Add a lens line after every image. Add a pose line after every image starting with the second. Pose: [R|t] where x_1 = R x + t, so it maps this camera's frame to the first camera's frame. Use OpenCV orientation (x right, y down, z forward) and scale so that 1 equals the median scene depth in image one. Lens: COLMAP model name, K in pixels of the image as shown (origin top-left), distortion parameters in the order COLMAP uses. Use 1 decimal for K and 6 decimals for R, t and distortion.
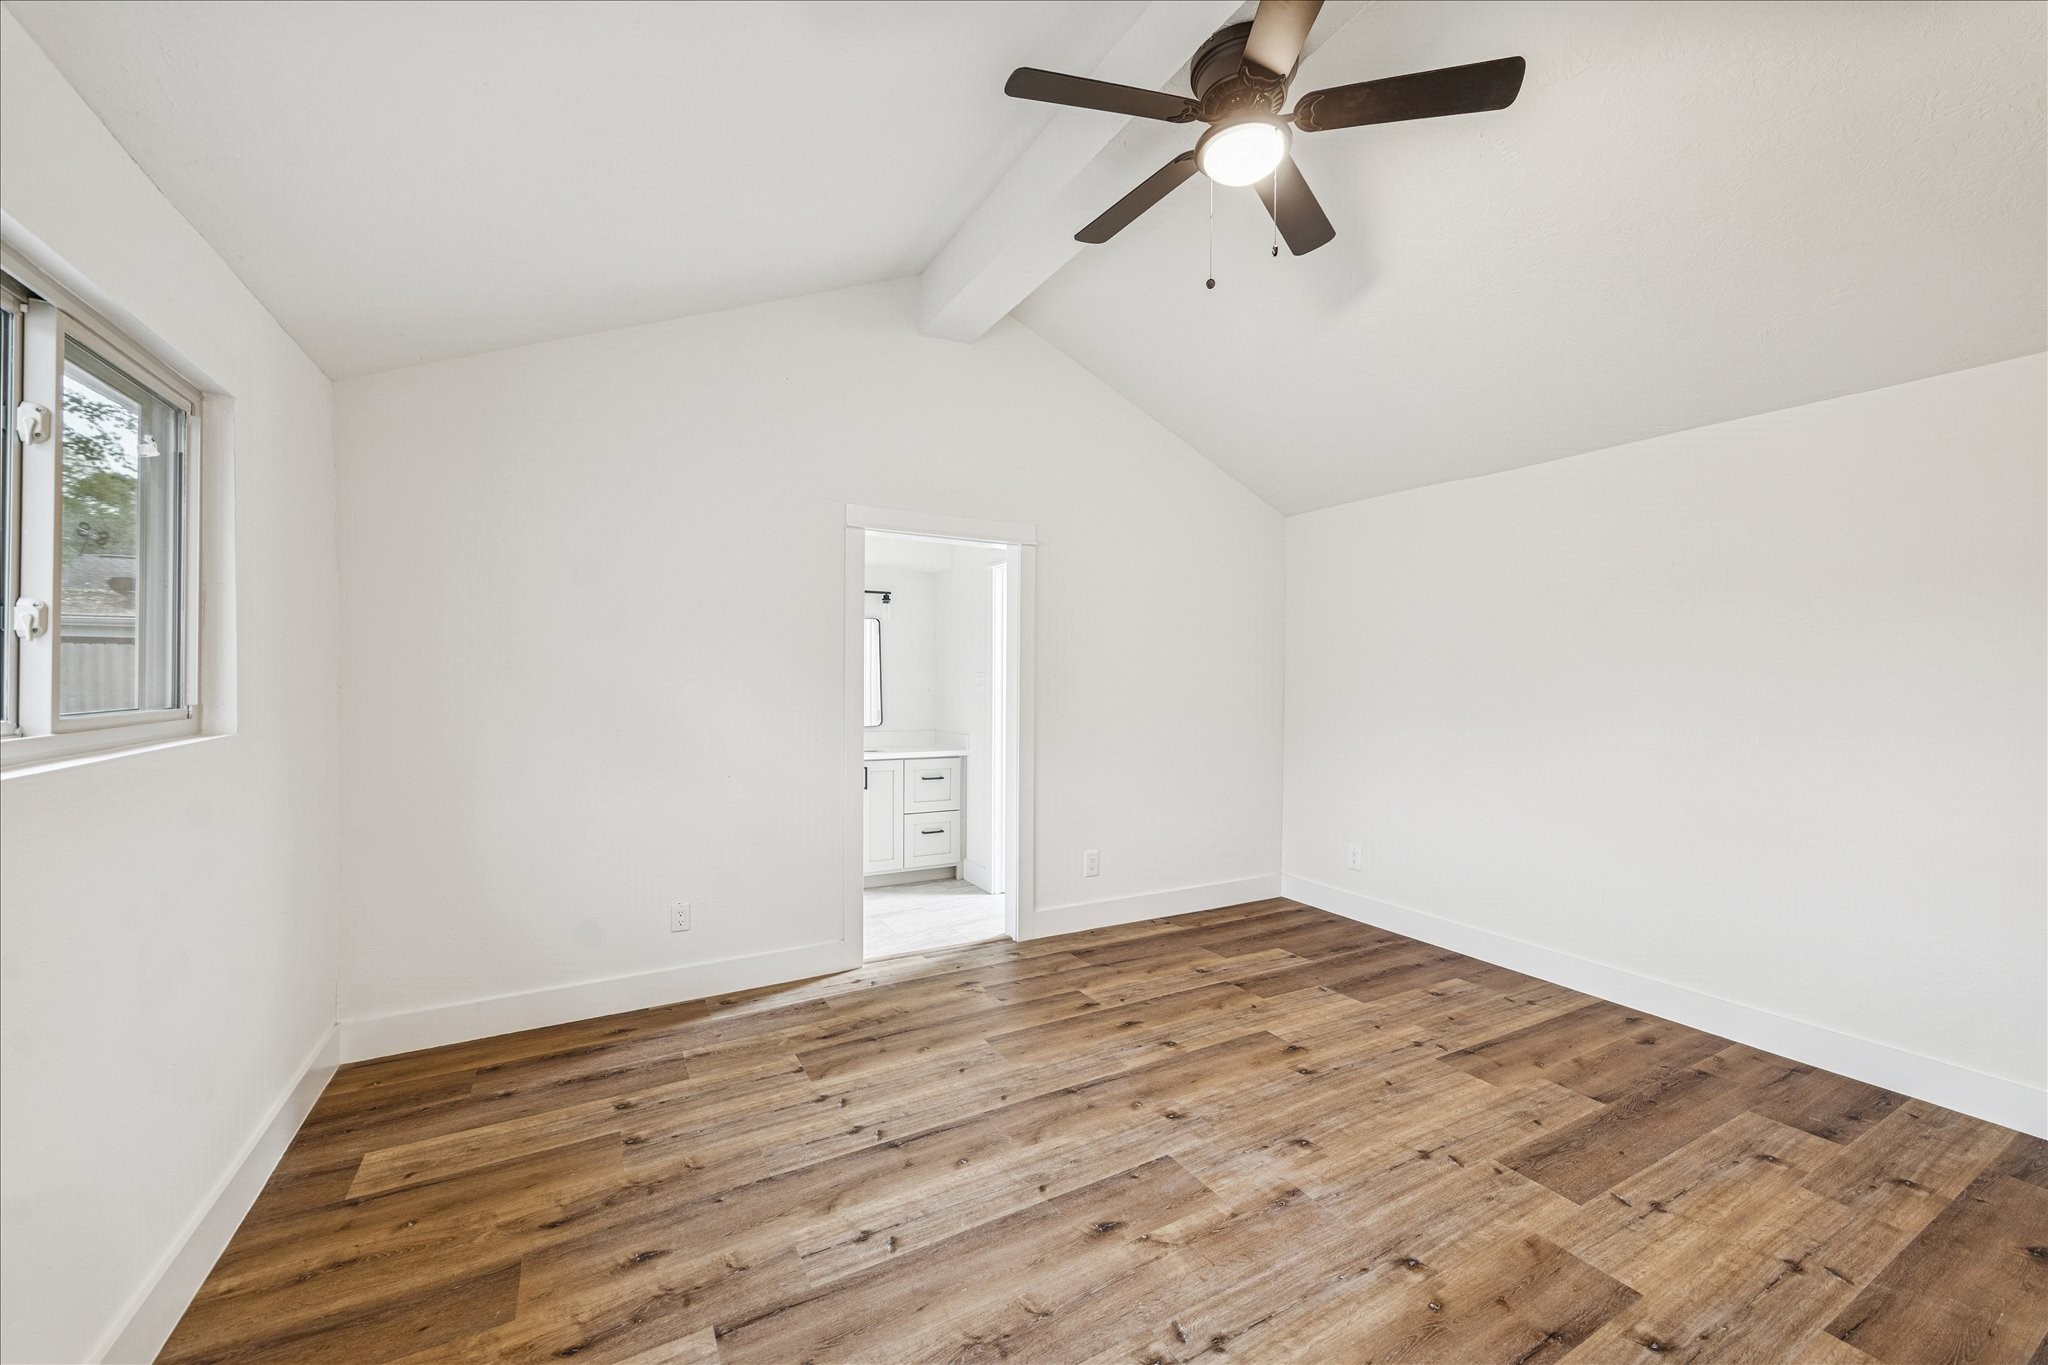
lens RADIAL K [[787.3, 0, 1020.2], [0, 787.3, 681.4], [0, 0, 1]] dist [0.000438, -0.000427]
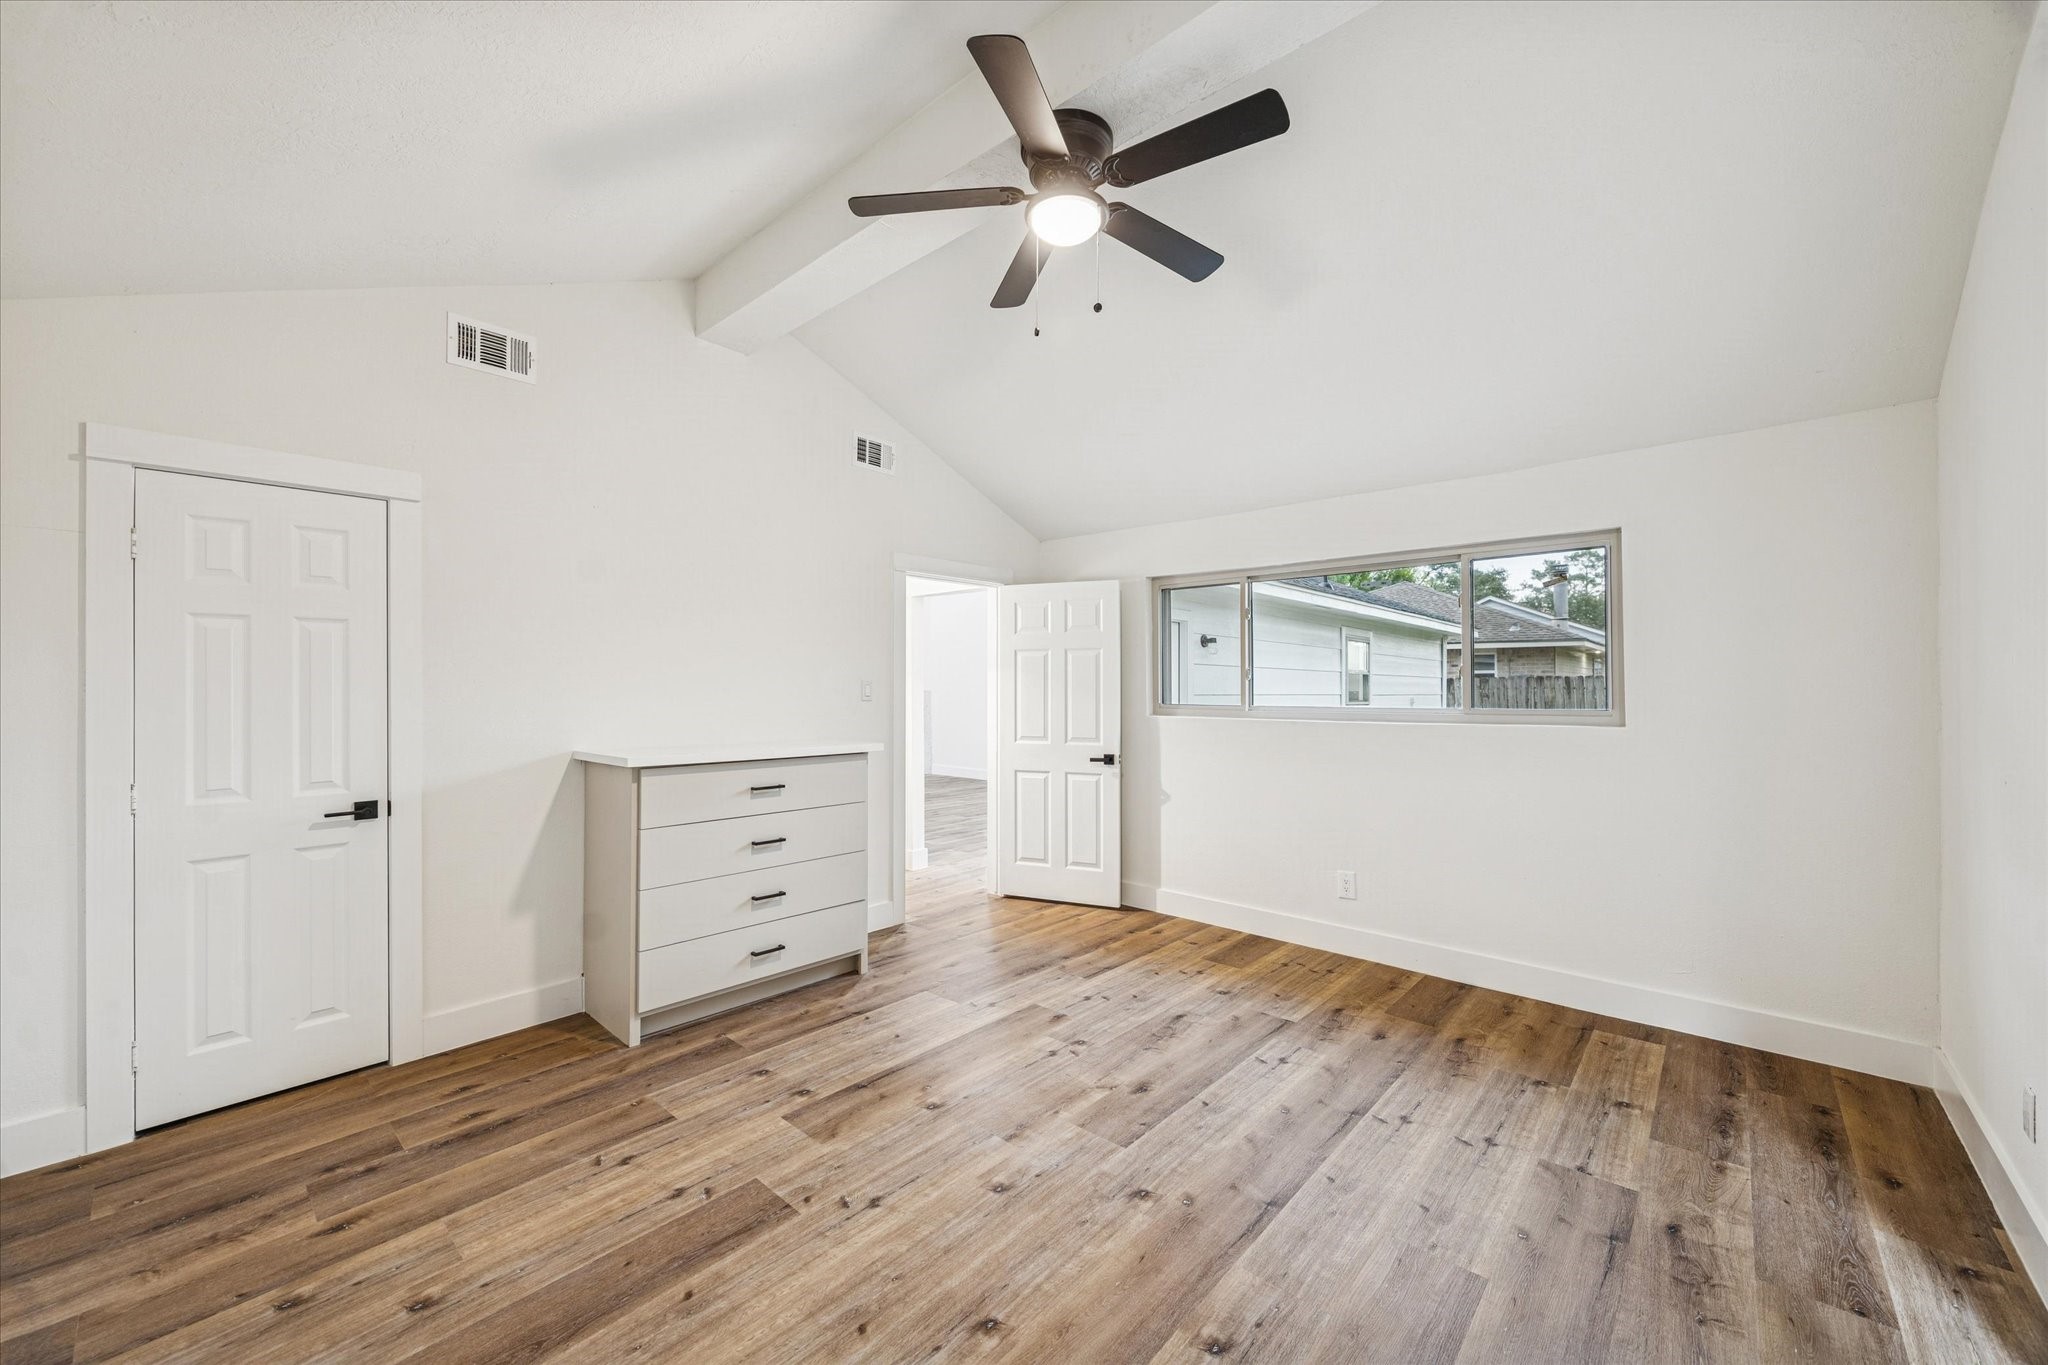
lens RADIAL K [[787.3, 0, 1010.2], [0, 787.3, 689.2], [0, 0, 1]] dist [0.000438, -0.000427]
pose [[-0.950529, -0.008461, -0.310522, 0.655400], [-0.007974, 0.999964, -0.002839, 0.003296], [0.310535, -0.000222, -0.950562, 1.928925]]
